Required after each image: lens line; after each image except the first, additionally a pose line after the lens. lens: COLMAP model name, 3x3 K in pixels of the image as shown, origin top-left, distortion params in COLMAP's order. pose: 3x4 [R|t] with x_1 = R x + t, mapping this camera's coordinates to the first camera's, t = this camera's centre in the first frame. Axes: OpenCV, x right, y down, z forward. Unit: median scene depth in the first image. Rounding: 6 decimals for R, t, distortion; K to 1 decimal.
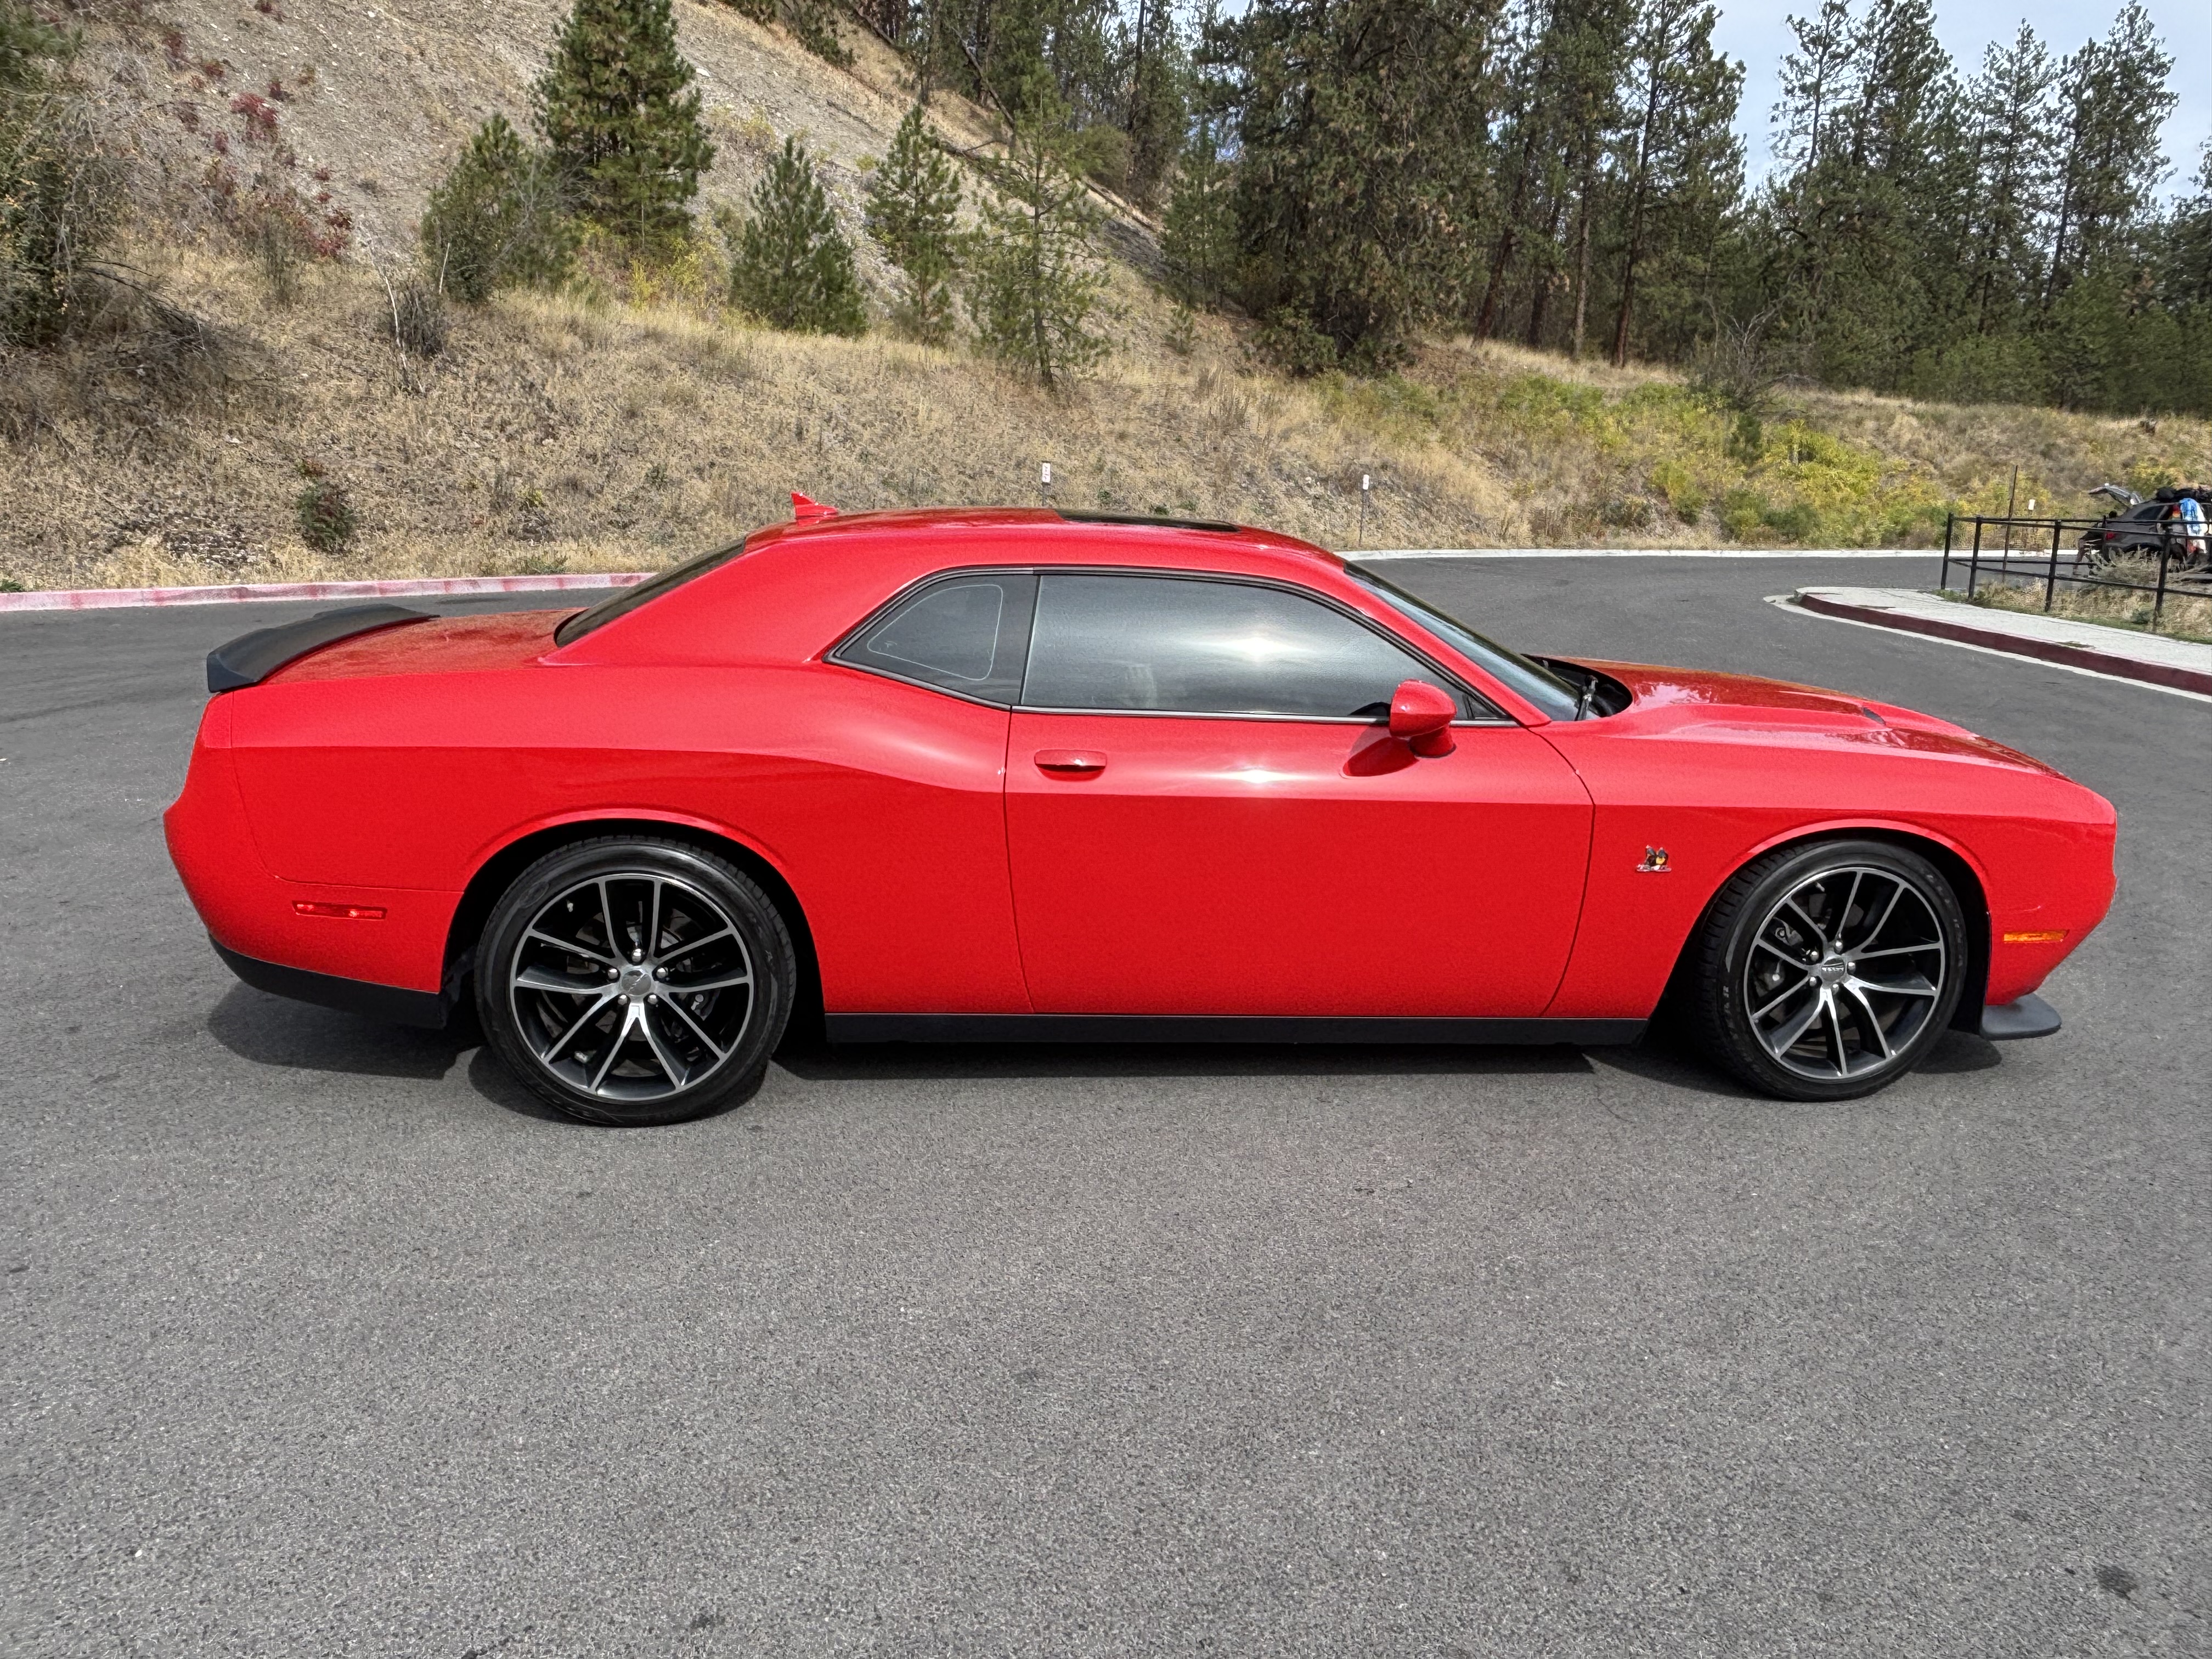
lens RADIAL K [[1674.0, 0, 1144.7], [0, 1674.0, 879.4], [0, 0, 1]] dist [-0.003386, -0.031278]
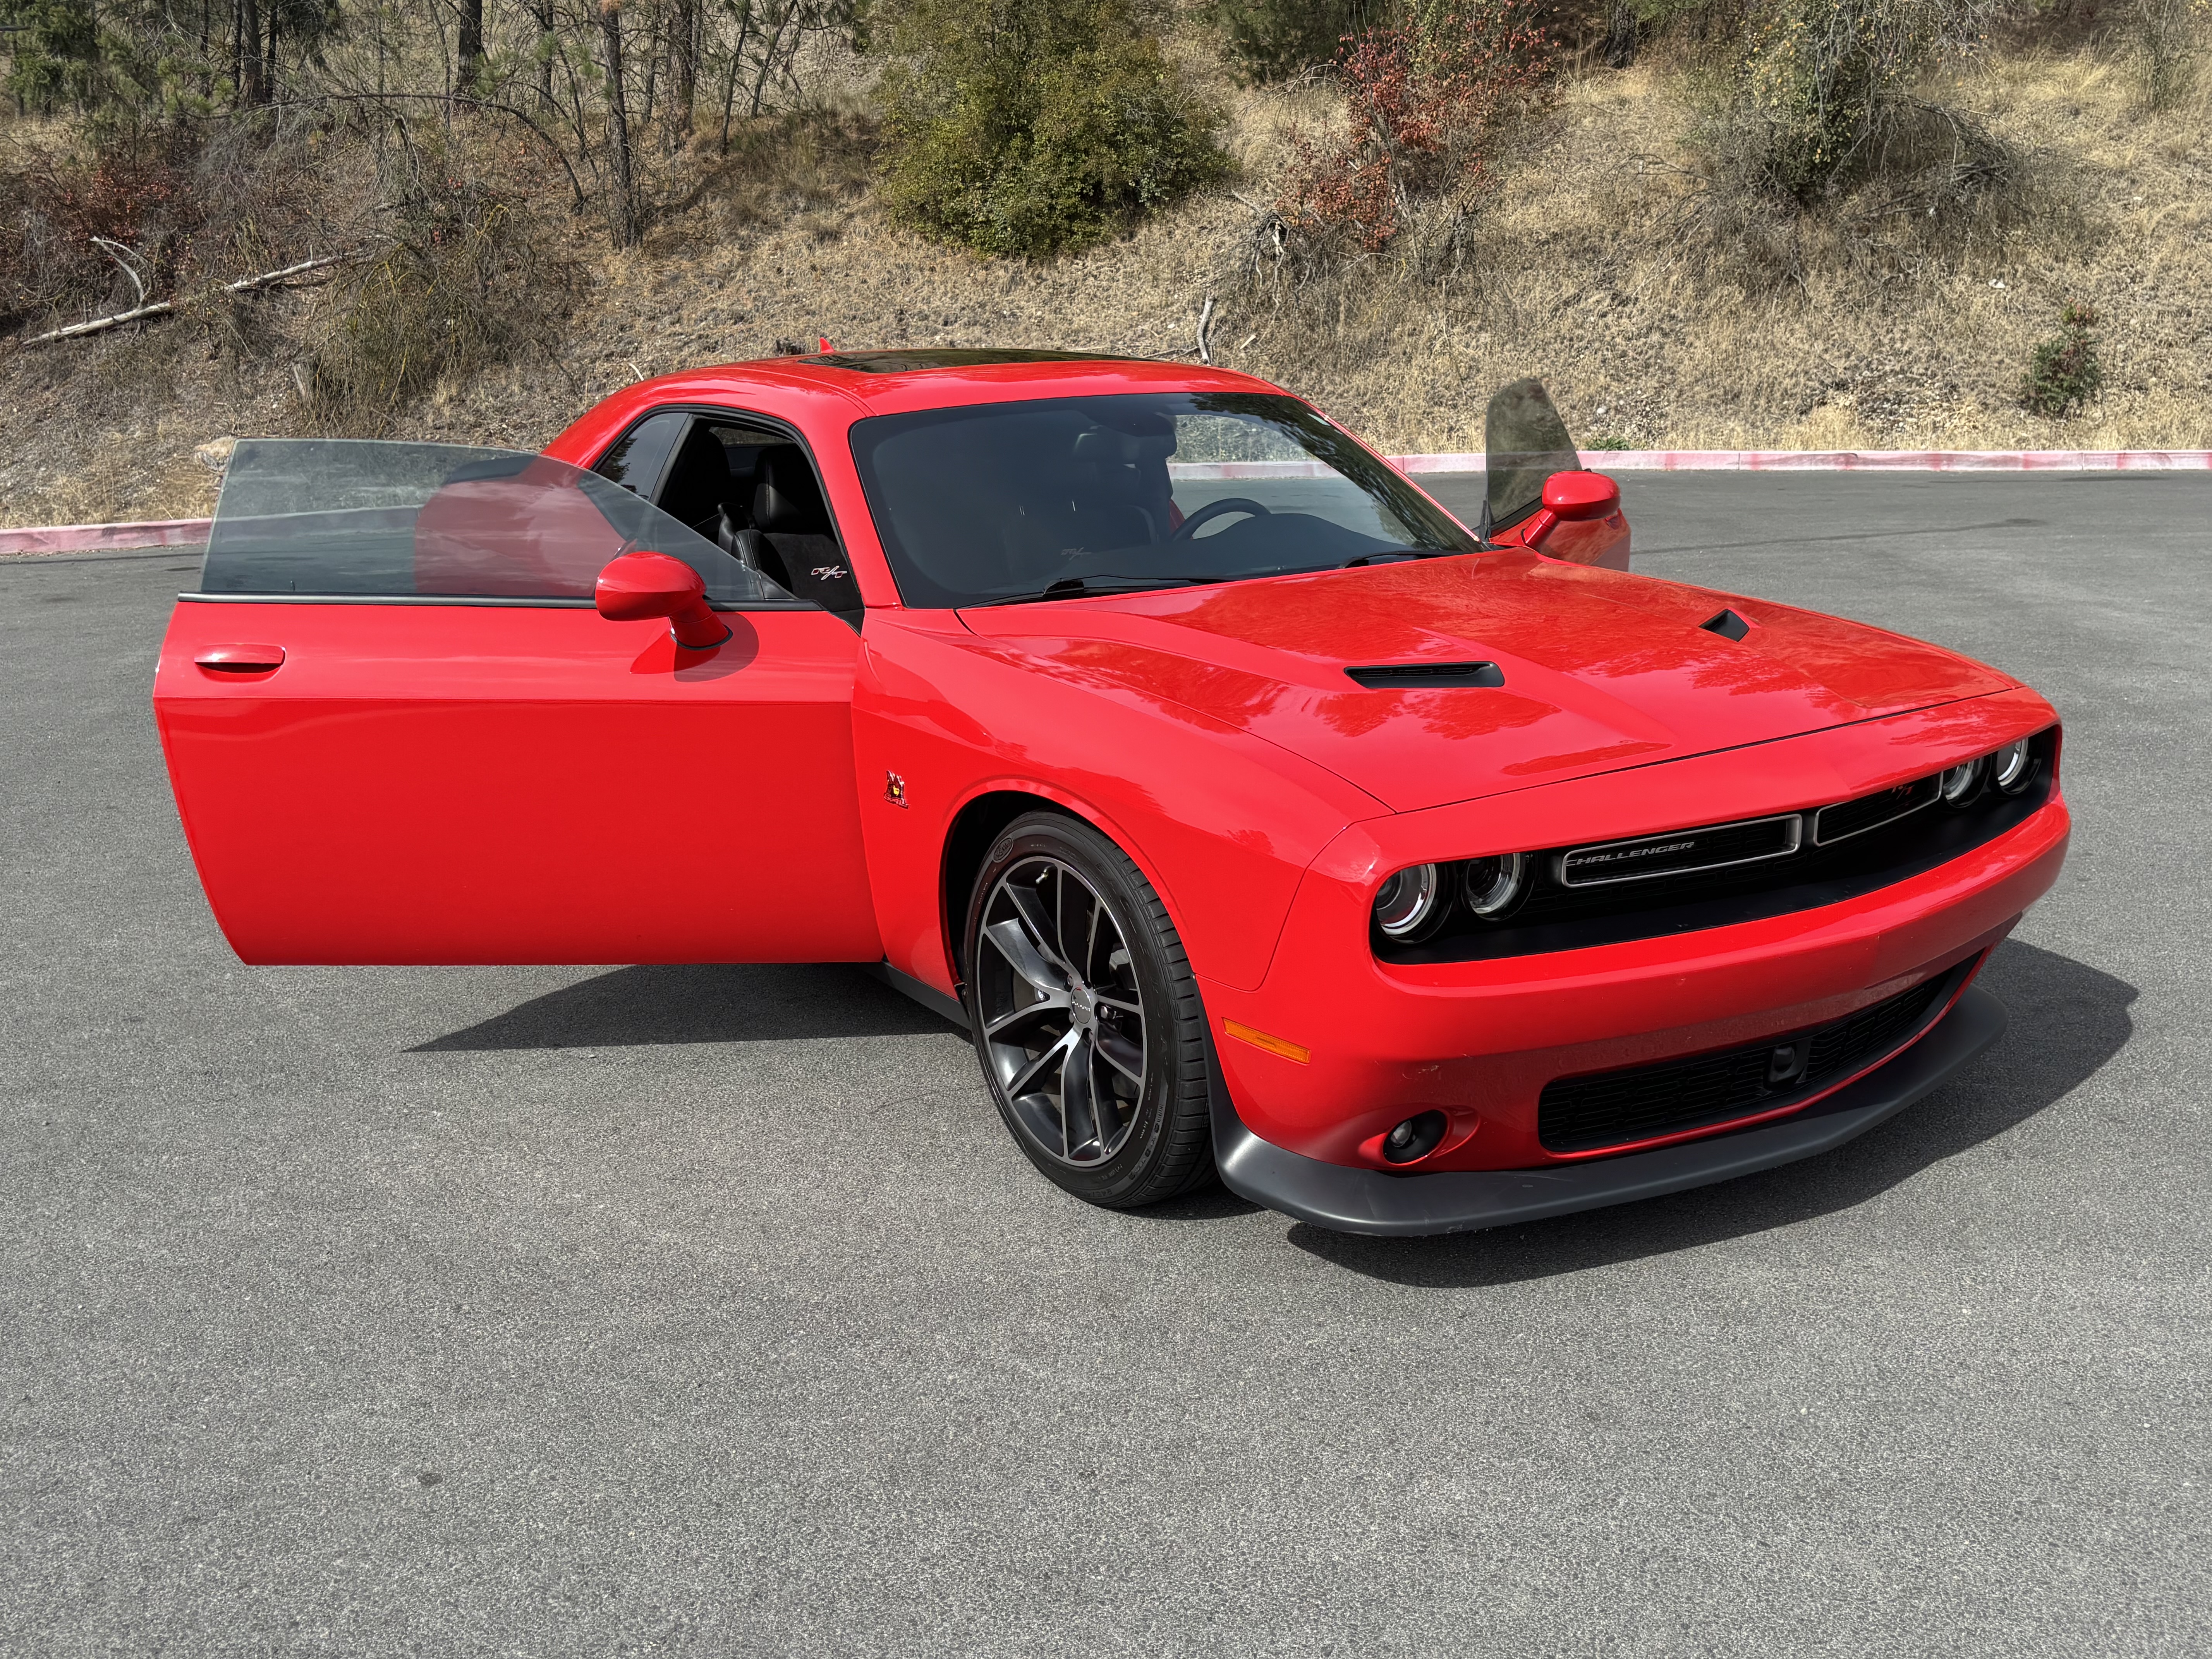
lens RADIAL K [[2066.0, 0, 1109.7], [0, 2066.0, 820.0], [0, 0, 1]] dist [0.013424, 0.000000]
pose [[0.456743, 0.174492, -0.872318, 0.105821], [-0.177124, 0.978779, 0.103047, -0.010245], [0.871787, 0.107442, 0.477957, 0.055187]]
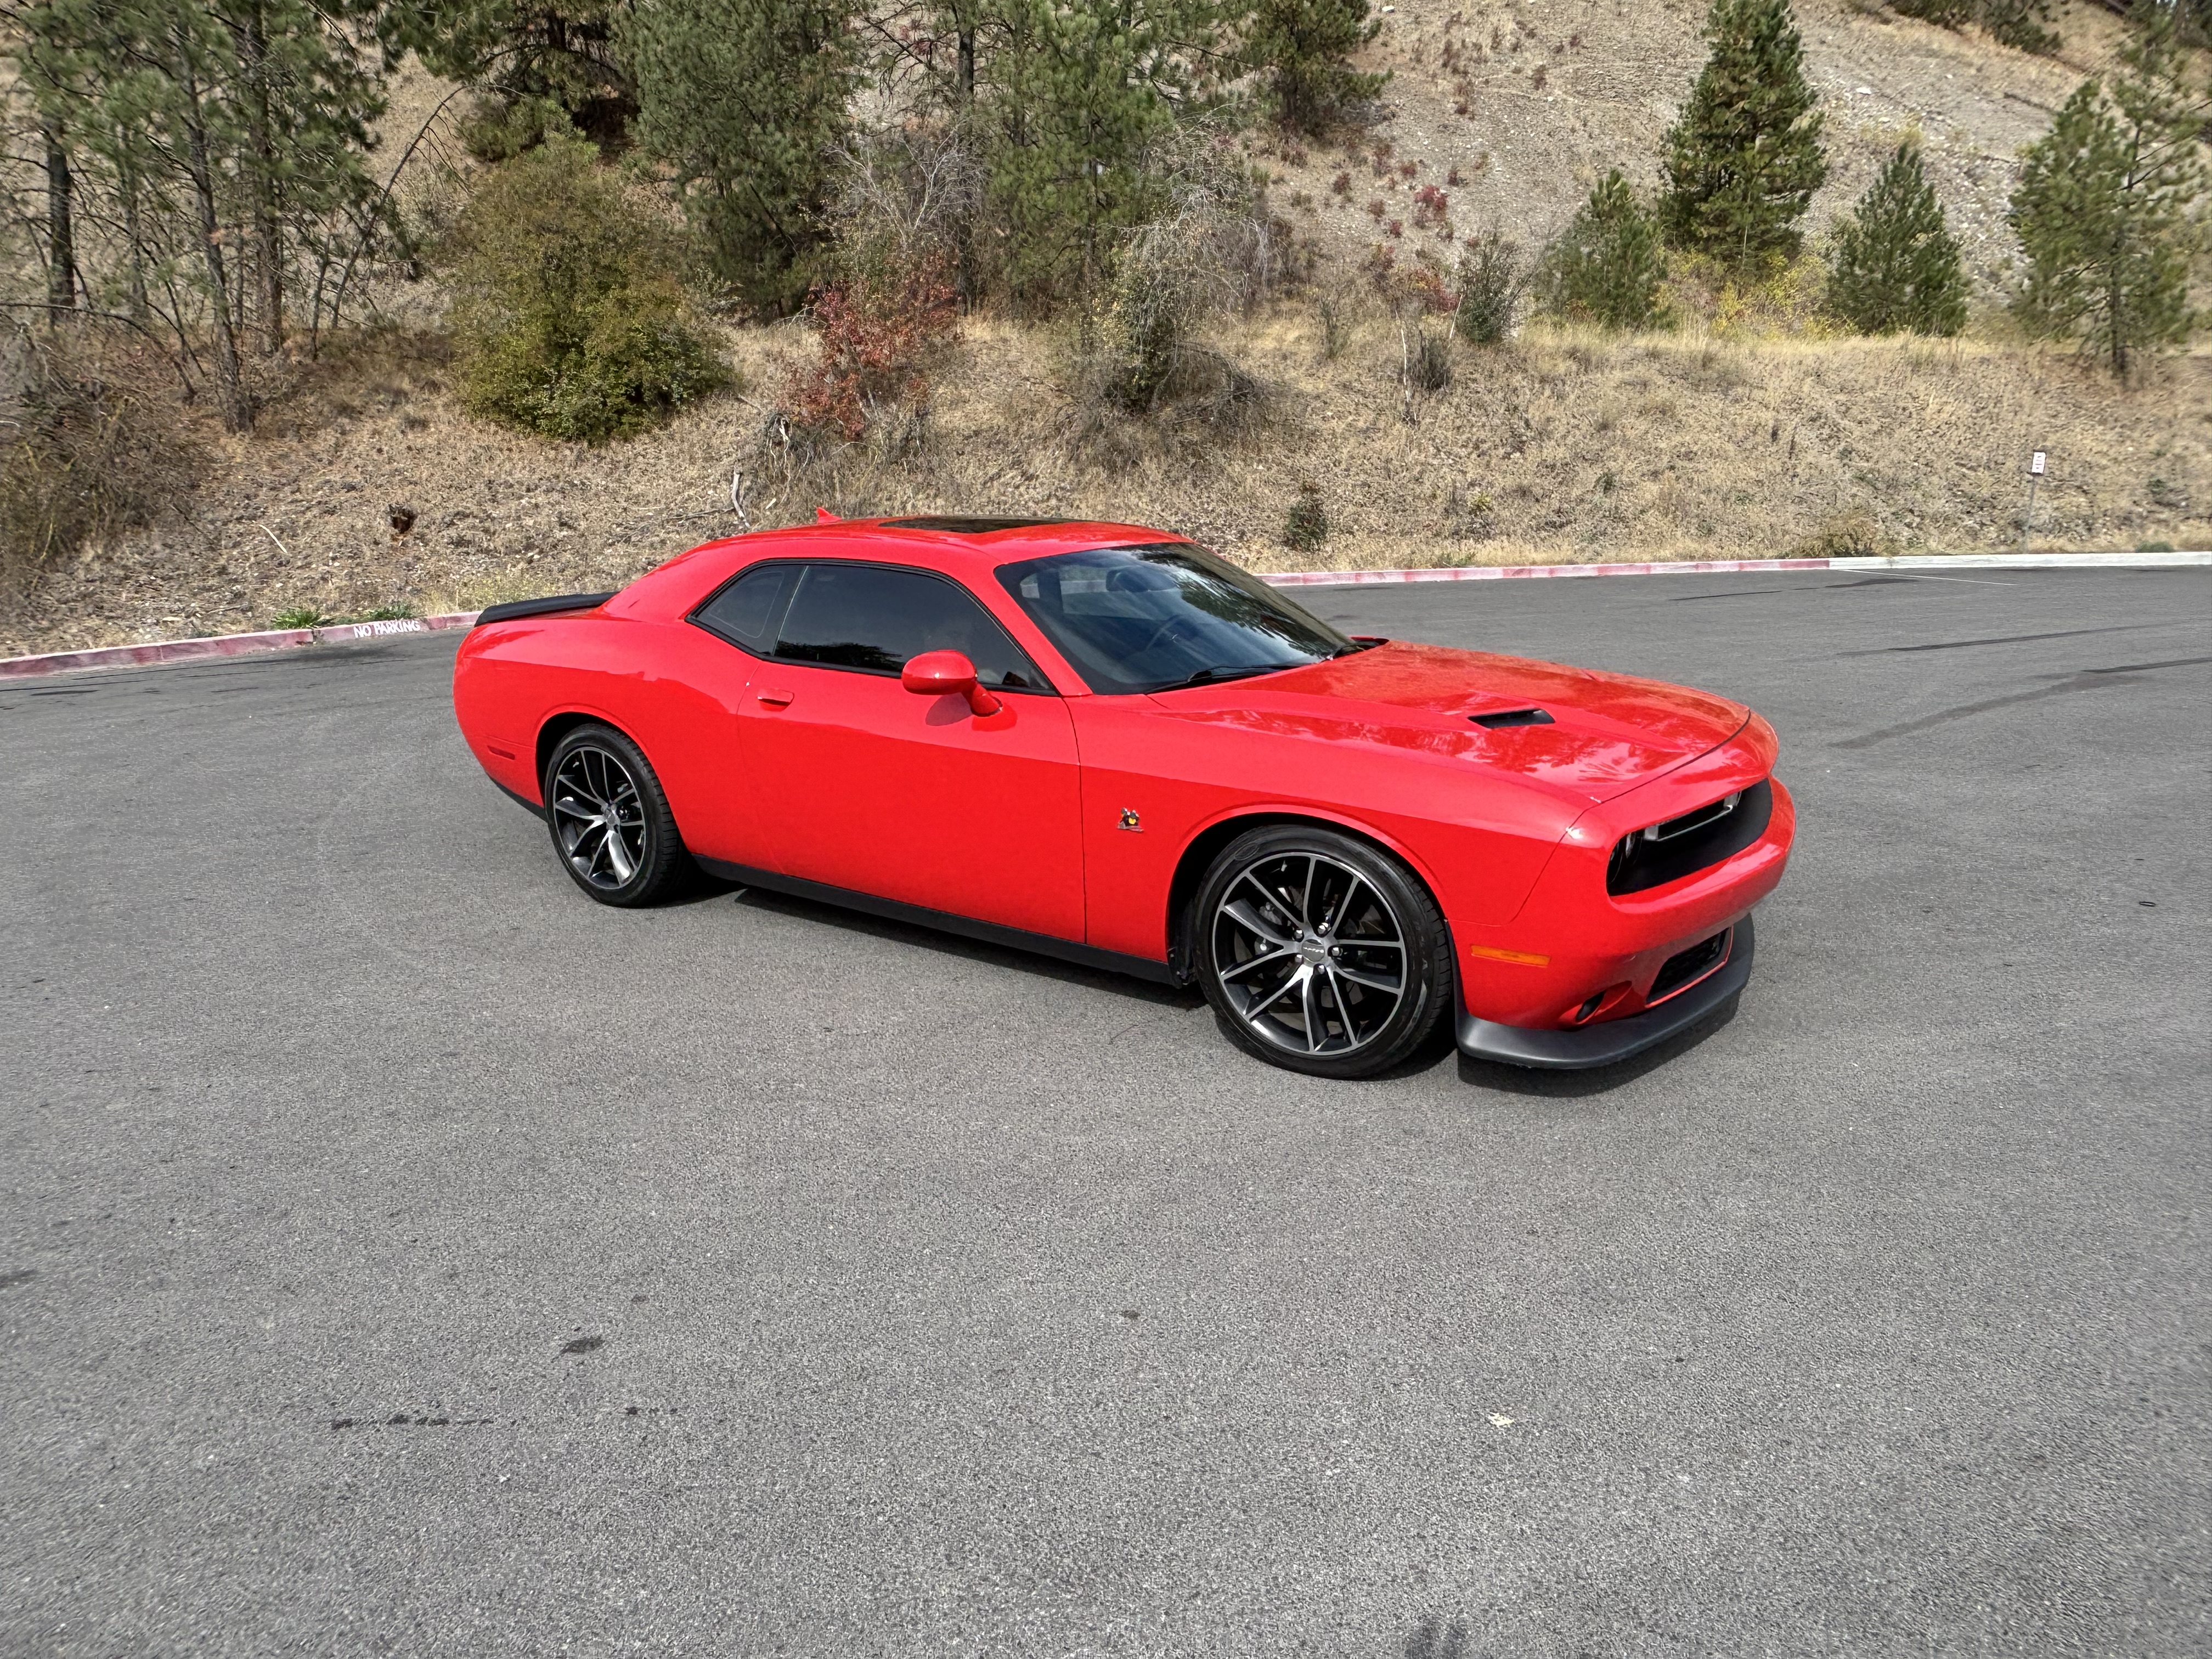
lens RADIAL K [[1460.8, 0, 1102.6], [0, 1460.8, 847.3], [0, 0, 1]] dist [0.003269, -0.020890]
pose [[0.739159, 0.126422, -0.661560, 0.083855], [-0.120374, 0.991208, 0.054923, -0.004057], [0.662687, 0.039037, 0.747879, 0.021400]]
